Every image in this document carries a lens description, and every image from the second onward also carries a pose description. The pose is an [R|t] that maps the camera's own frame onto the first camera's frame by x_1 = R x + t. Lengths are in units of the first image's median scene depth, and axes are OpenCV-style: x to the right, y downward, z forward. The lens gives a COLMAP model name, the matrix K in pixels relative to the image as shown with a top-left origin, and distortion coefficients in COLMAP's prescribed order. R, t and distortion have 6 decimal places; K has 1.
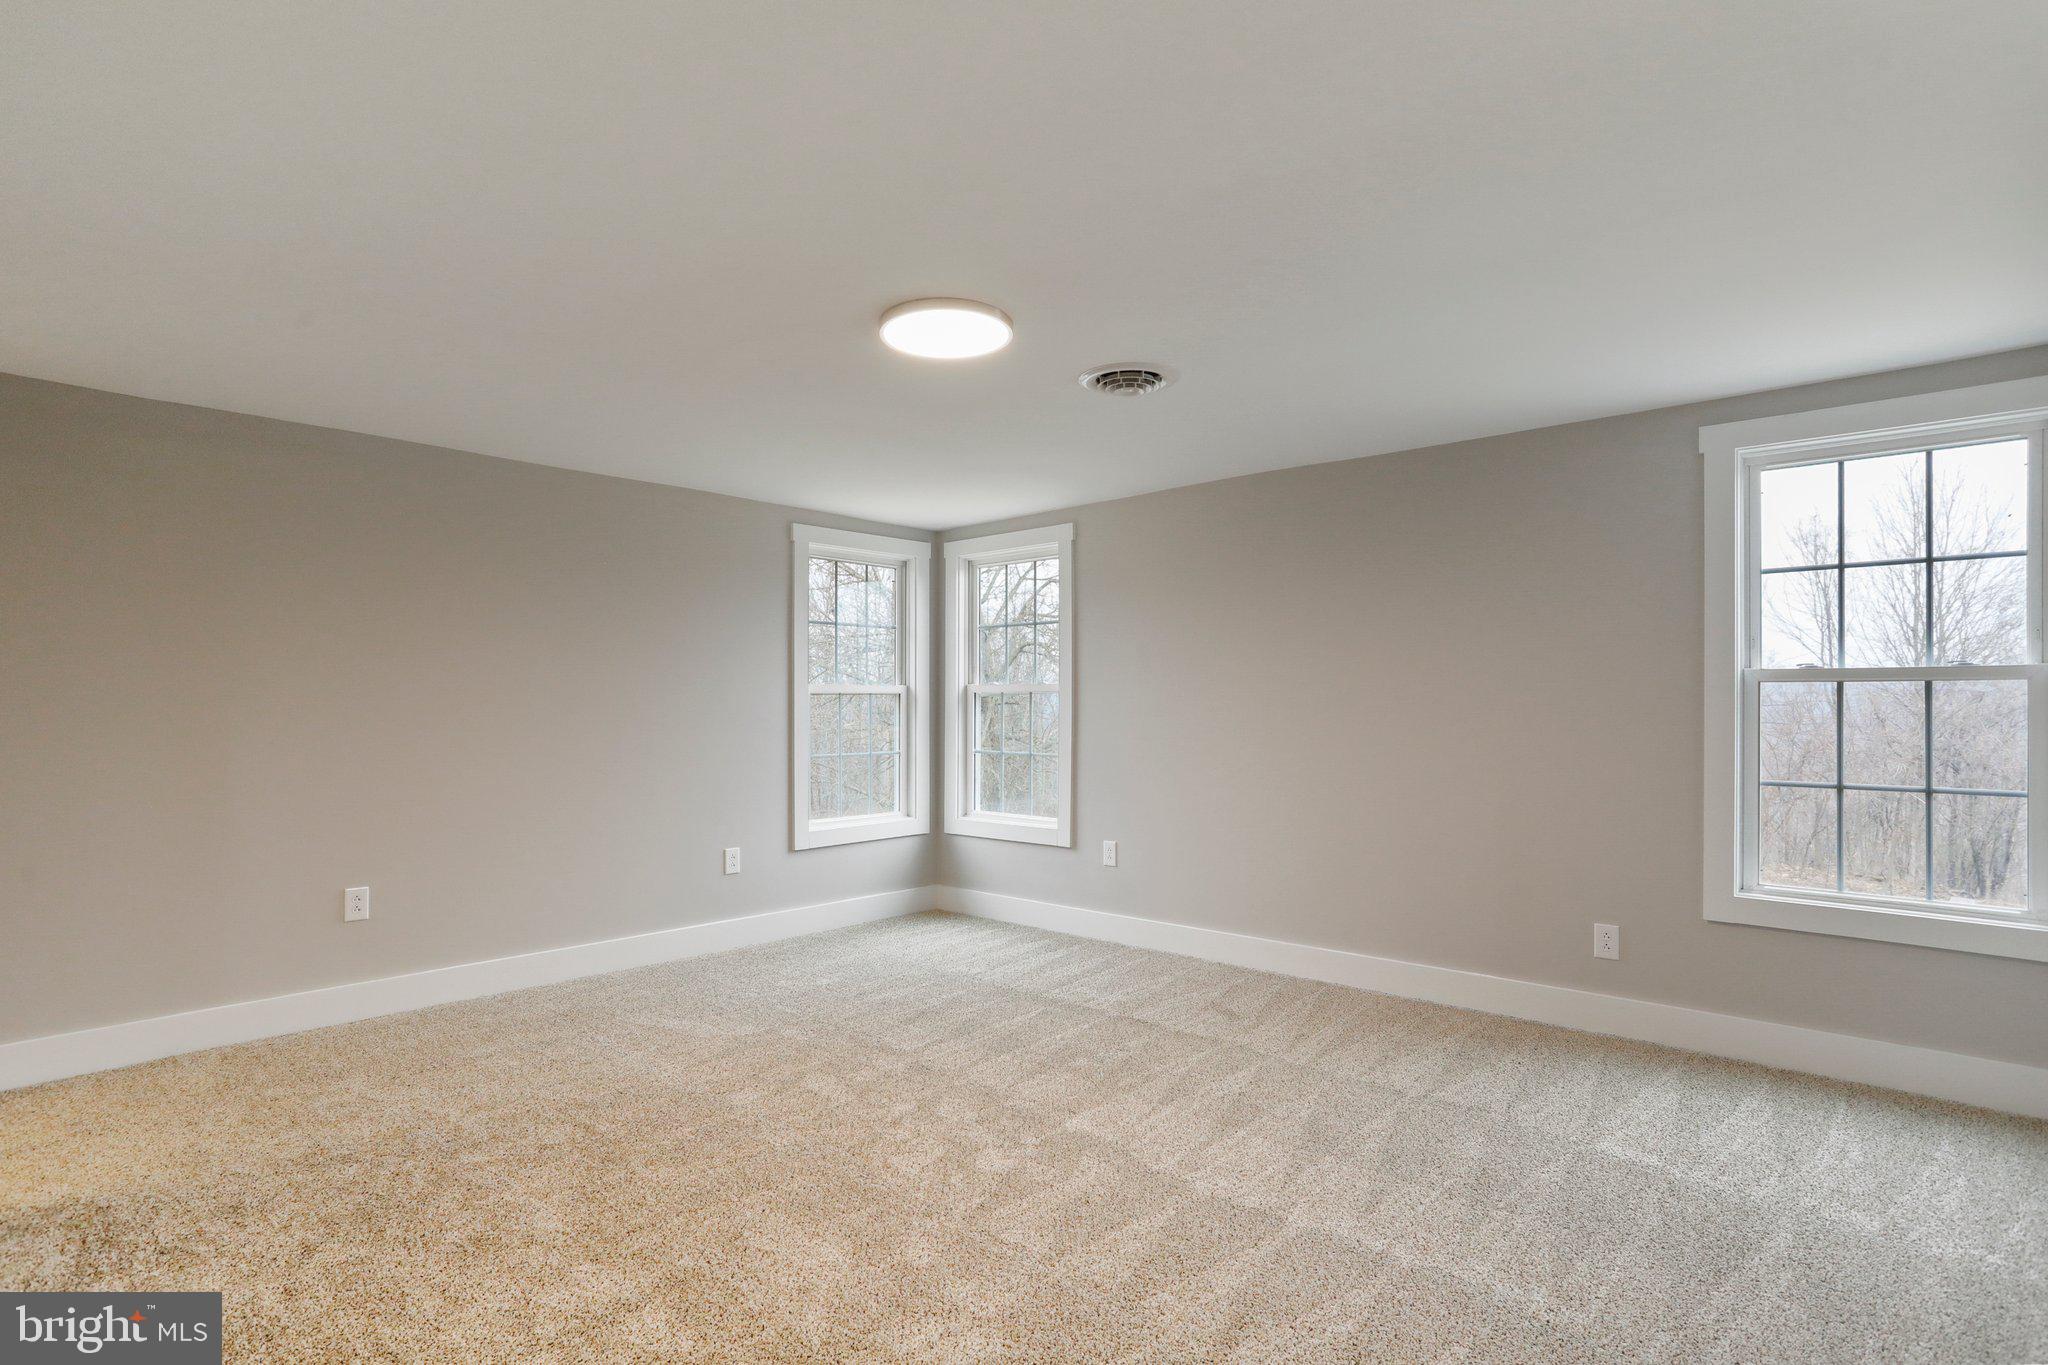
lens RADIAL K [[1042.1, 0, 1031.9], [0, 1042.1, 682.2], [0, 0, 1]] dist [-0.013436, -0.000818]
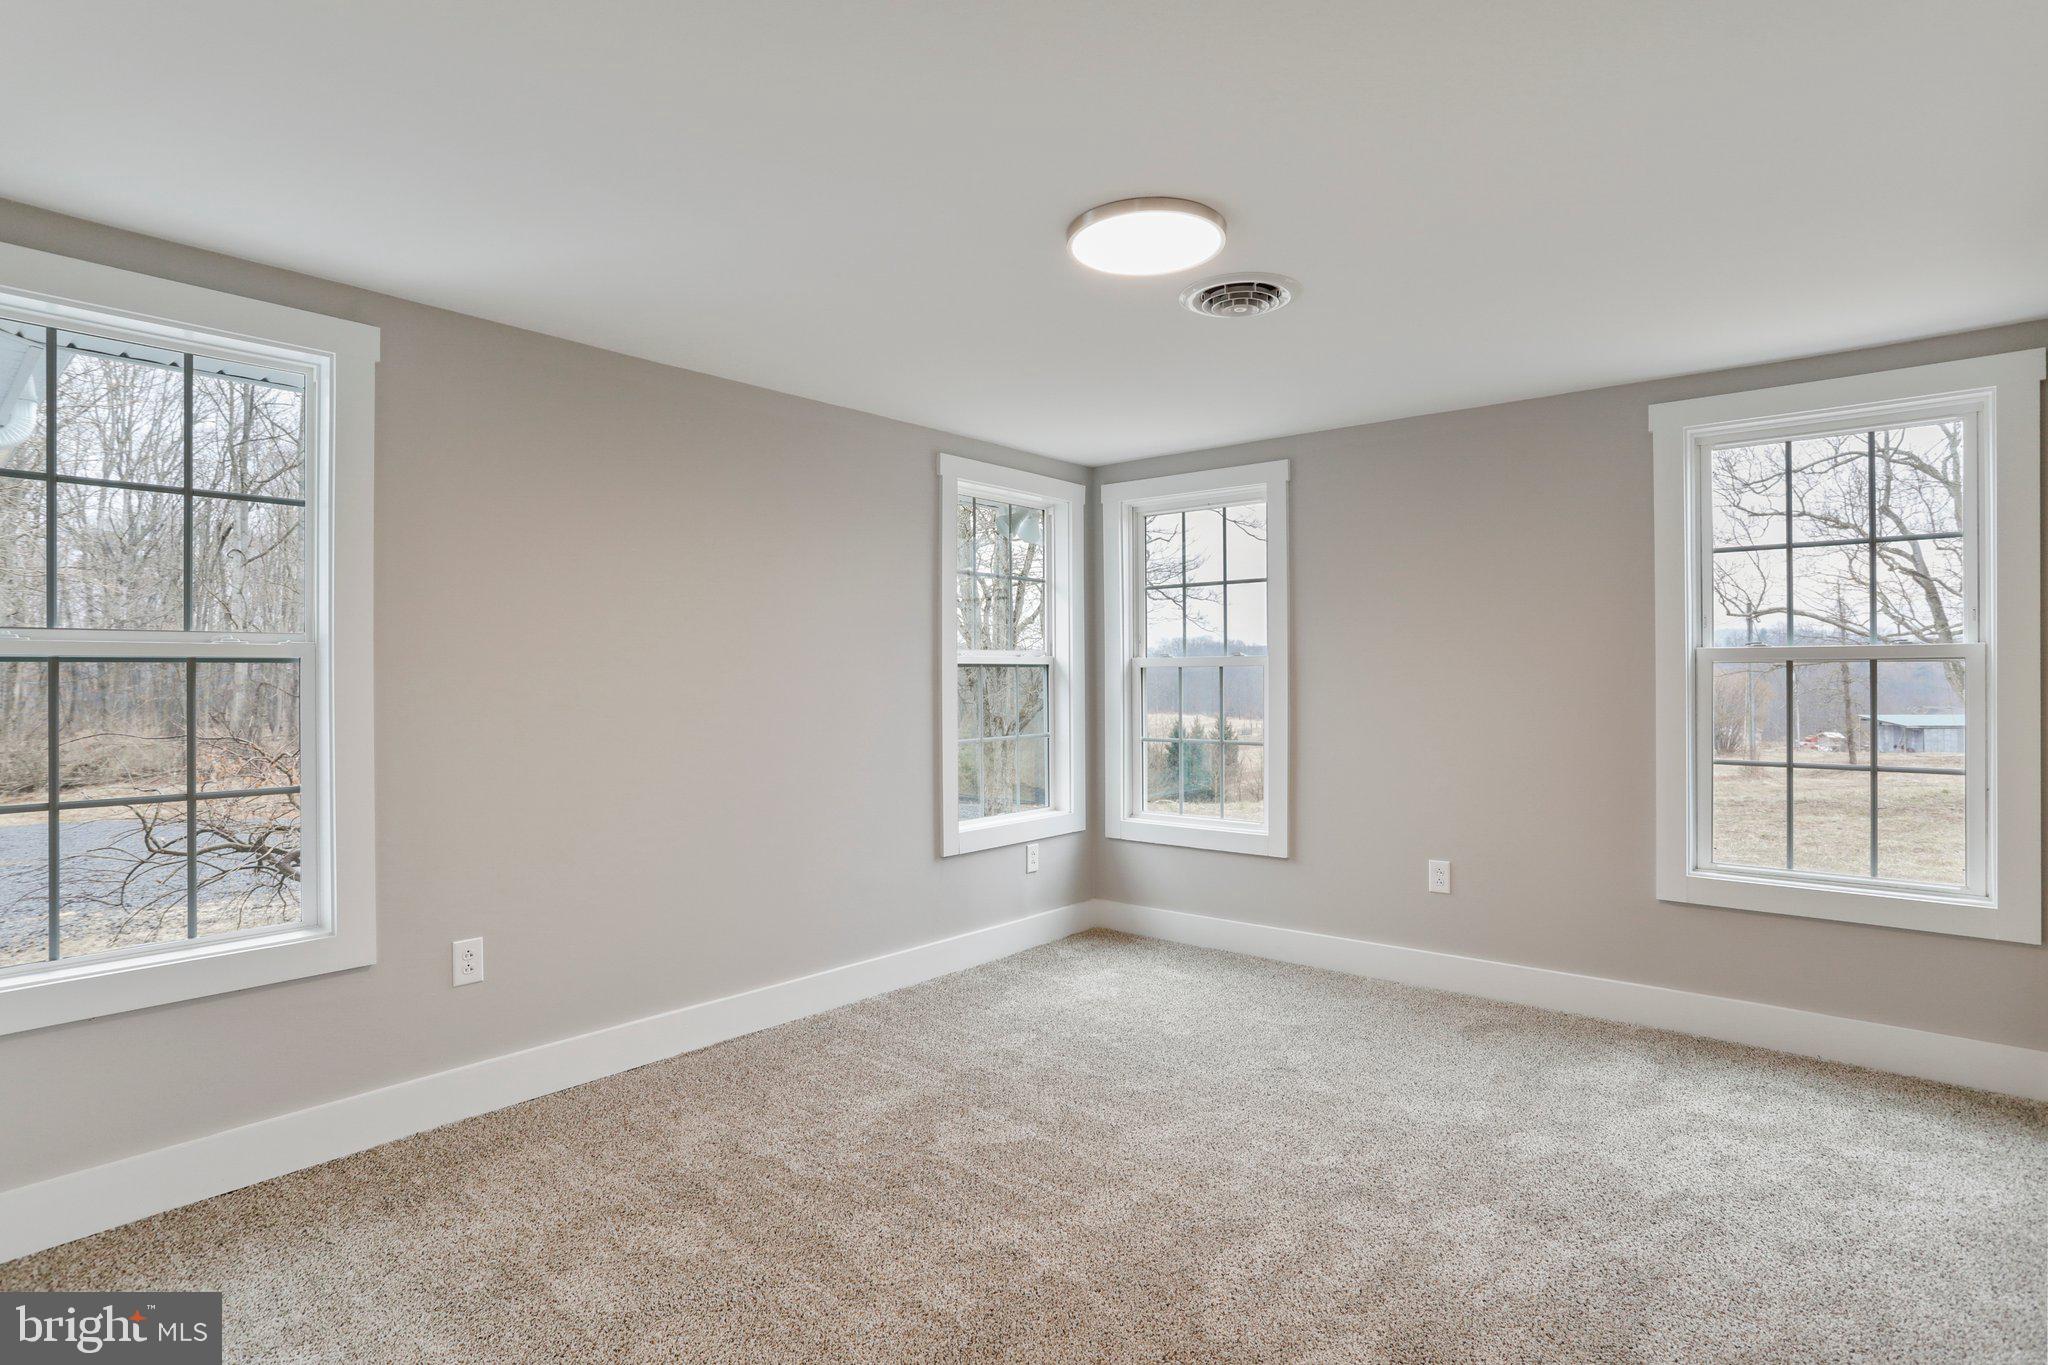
lens RADIAL K [[1071.5, 0, 1013.5], [0, 1071.5, 680.7], [0, 0, 1]] dist [-0.044969, 0.016957]
pose [[0.999246, 0.008524, 0.037887, -0.185600], [-0.009468, 0.999647, 0.024815, 0.001252], [-0.037663, -0.025155, 0.998974, 0.152744]]
